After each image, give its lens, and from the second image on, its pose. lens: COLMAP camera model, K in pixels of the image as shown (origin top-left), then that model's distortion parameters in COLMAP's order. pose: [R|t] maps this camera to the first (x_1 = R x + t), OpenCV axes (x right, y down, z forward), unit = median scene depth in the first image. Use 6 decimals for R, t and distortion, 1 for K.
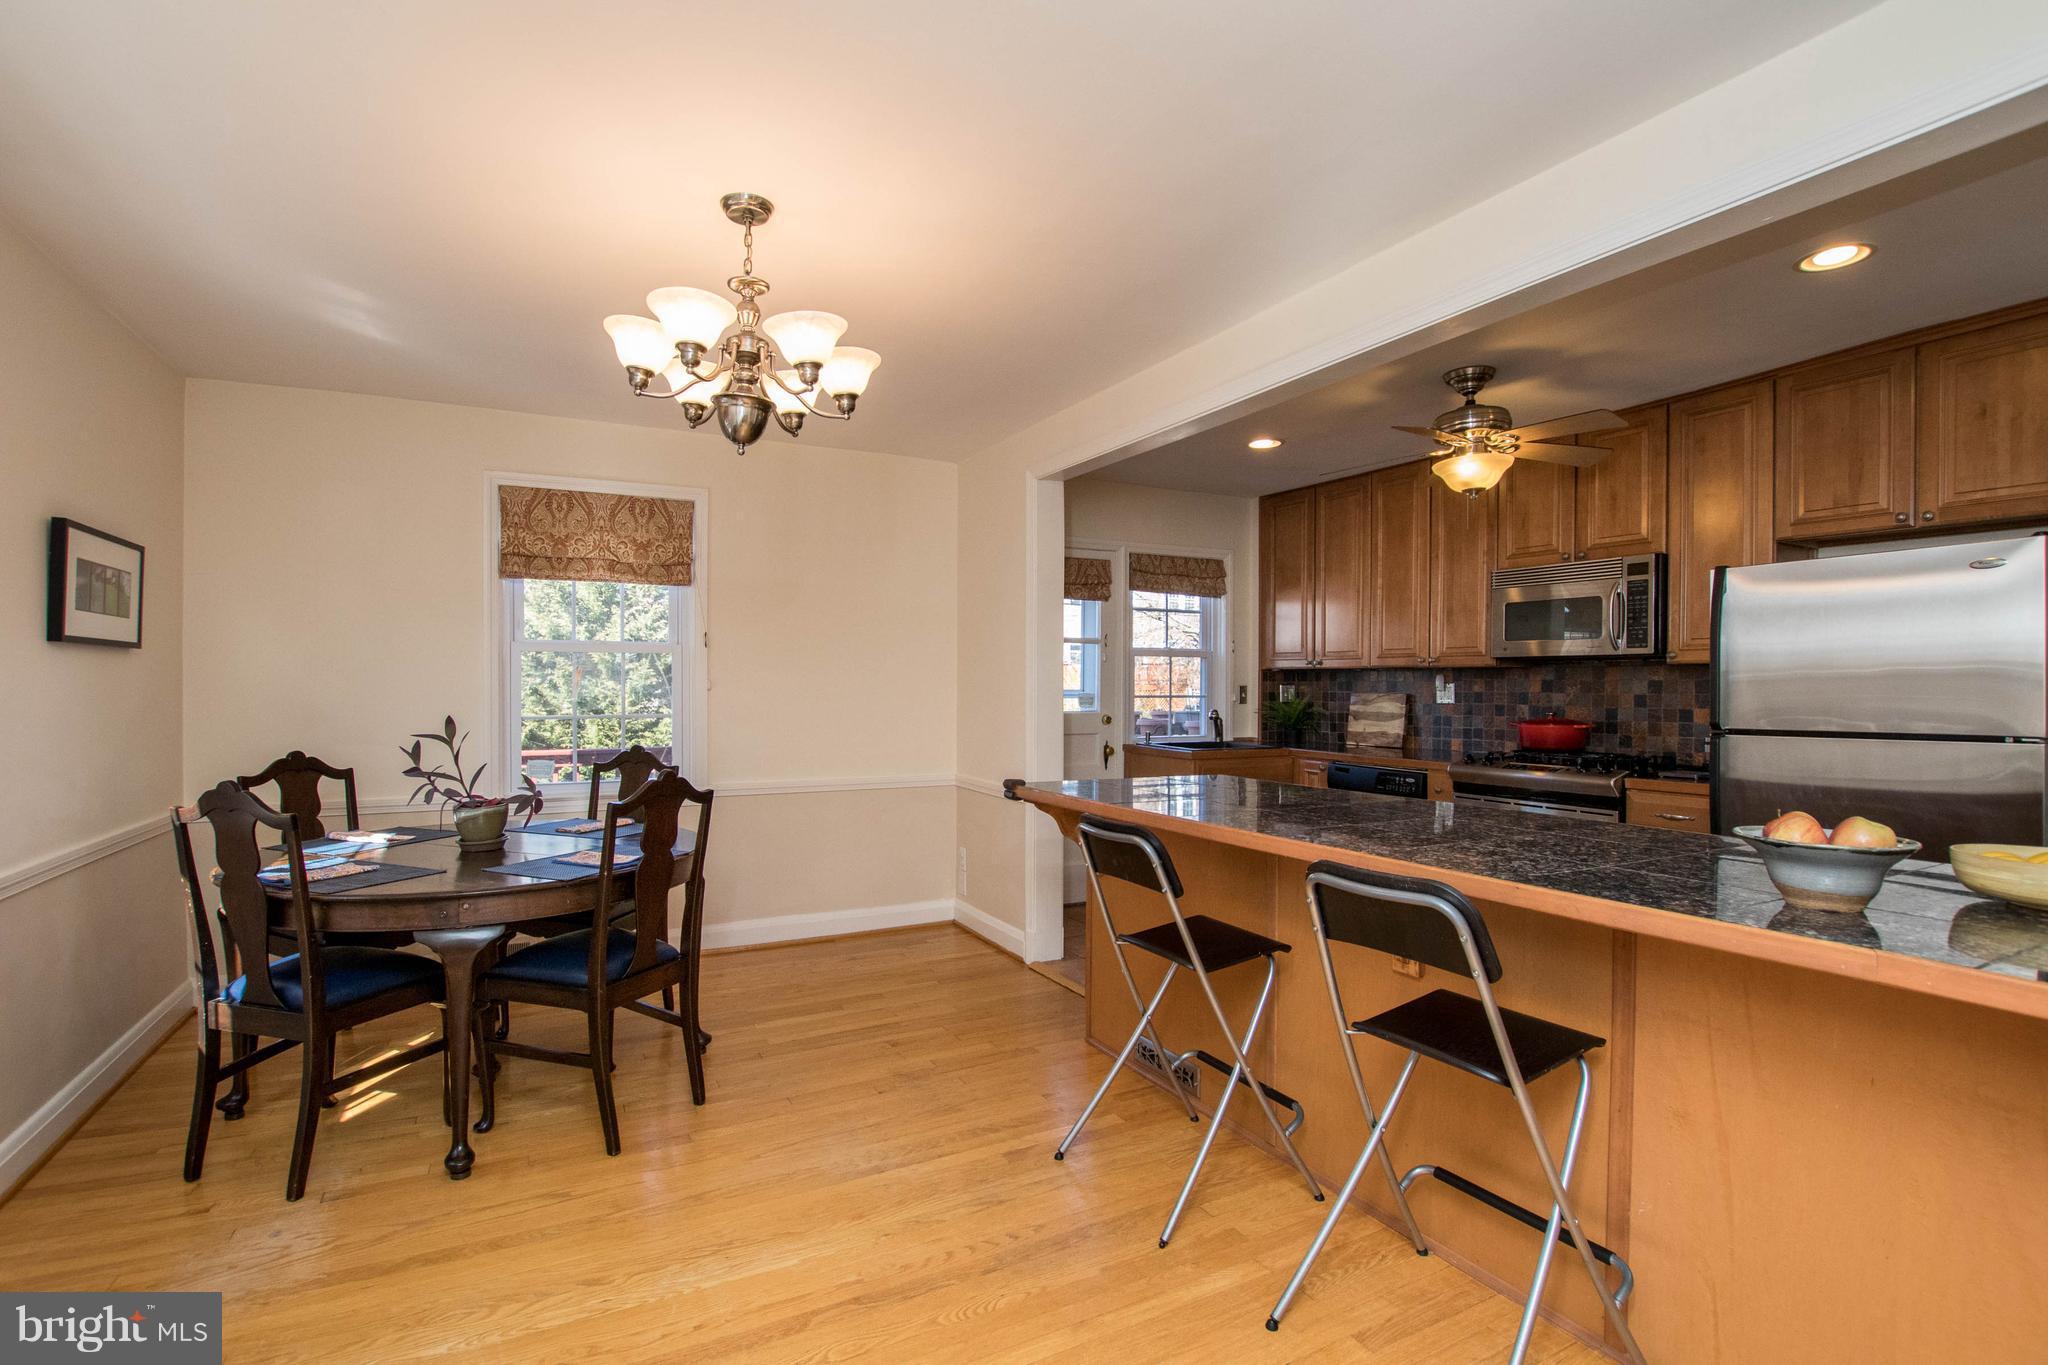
lens RADIAL K [[953.6, 0, 1026.3], [0, 953.6, 696.3], [0, 0, 1]] dist [-0.030029, 0.003178]
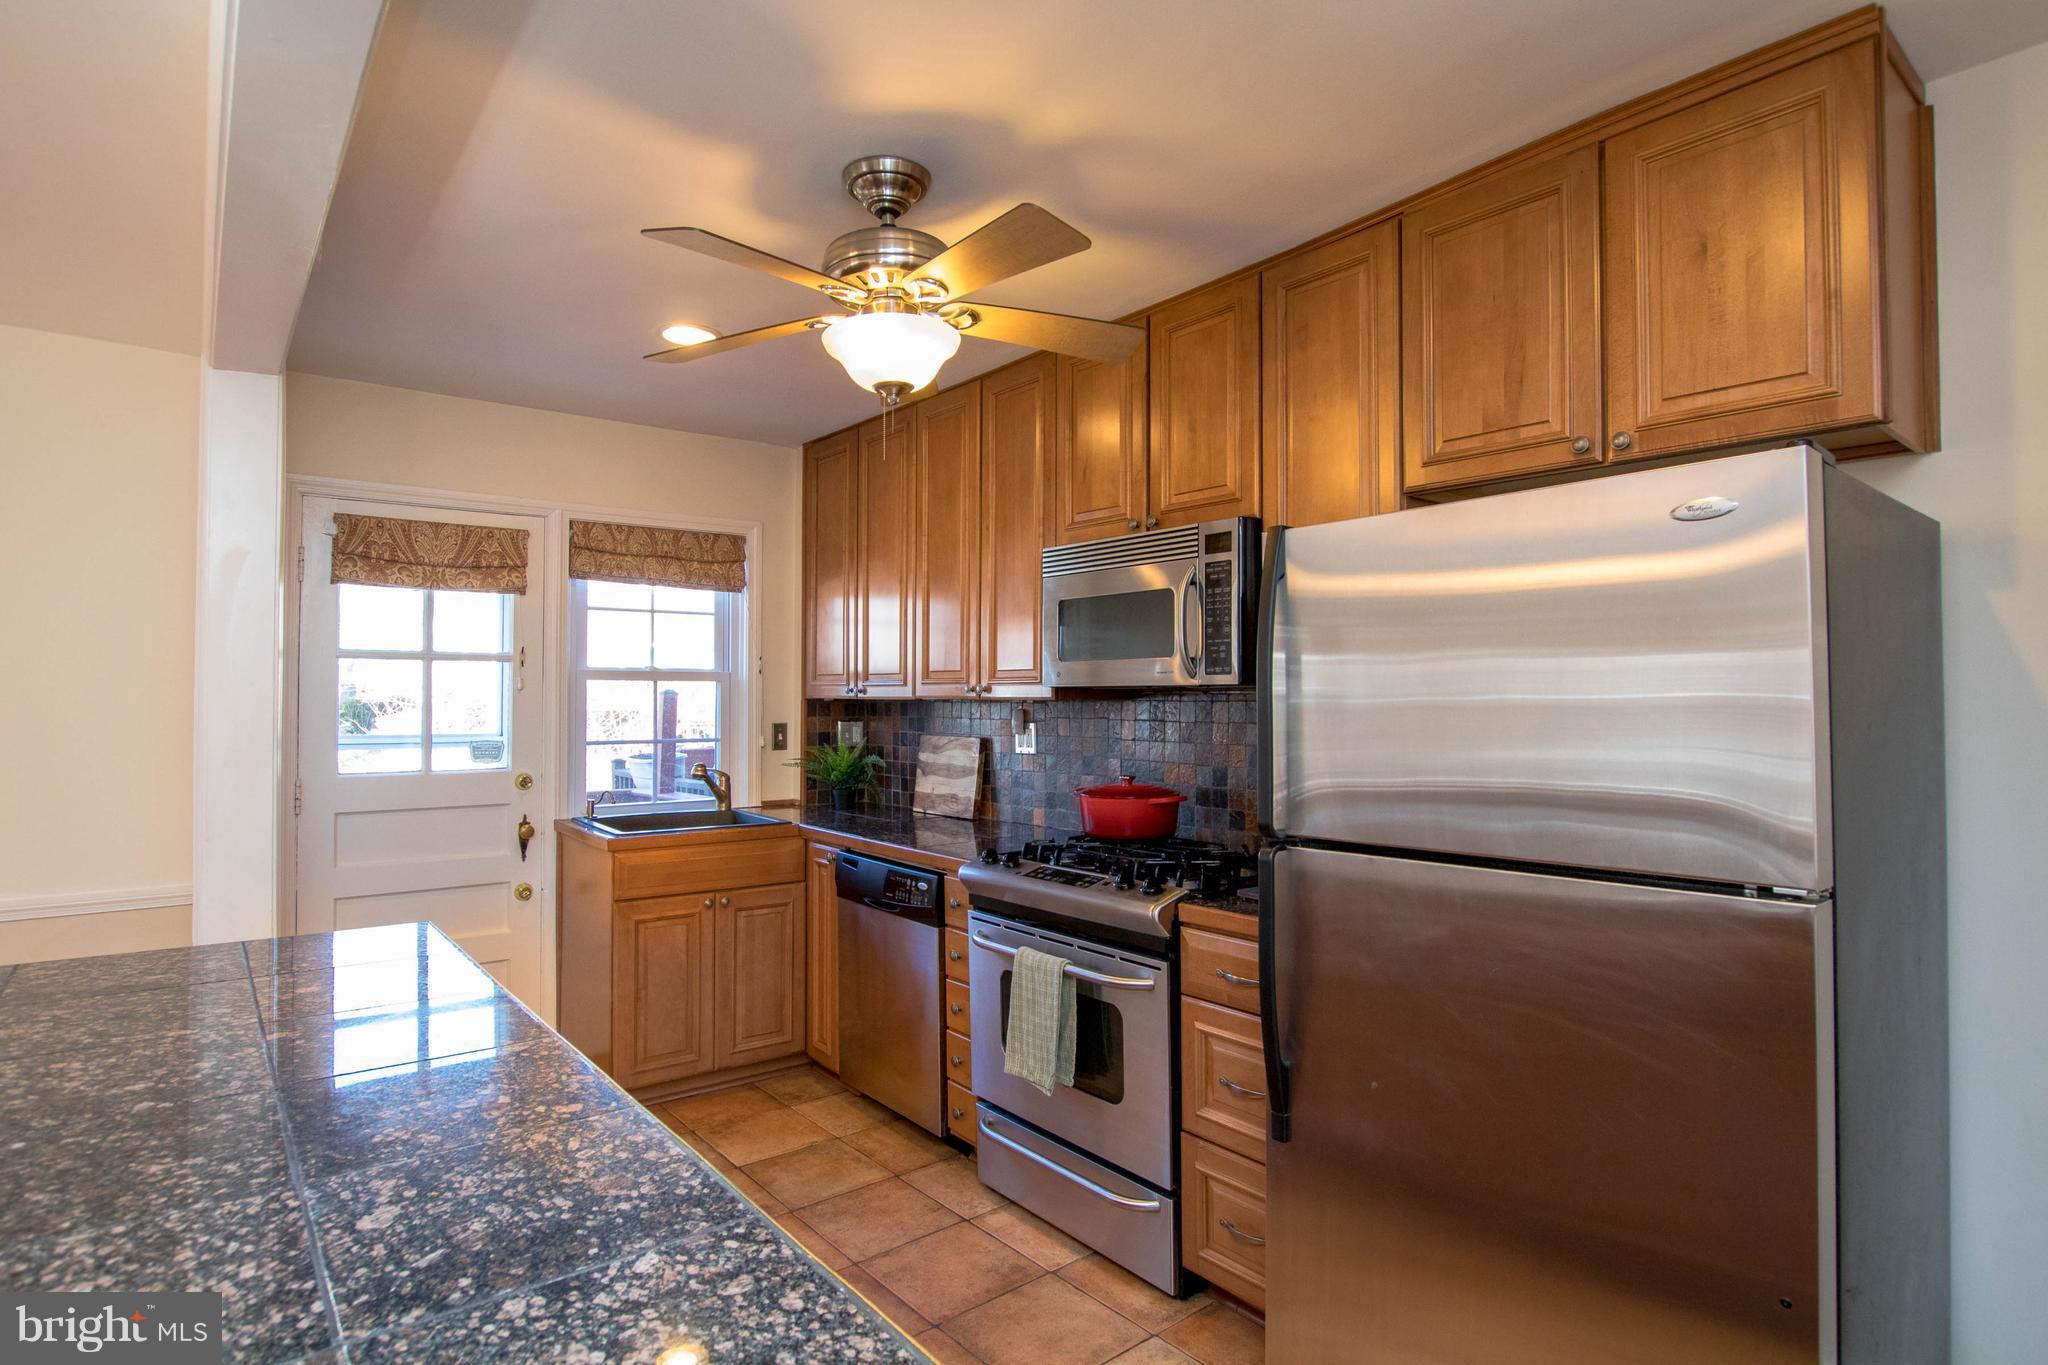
lens RADIAL K [[1029.7, 0, 1042.3], [0, 1029.7, 682.4], [0, 0, 1]] dist [-0.031430, 0.002964]
pose [[0.979935, -0.000322, 0.199315, 0.339712], [0.006027, 0.999589, -0.028015, -0.024092], [-0.199224, 0.028654, 0.979535, 0.318290]]
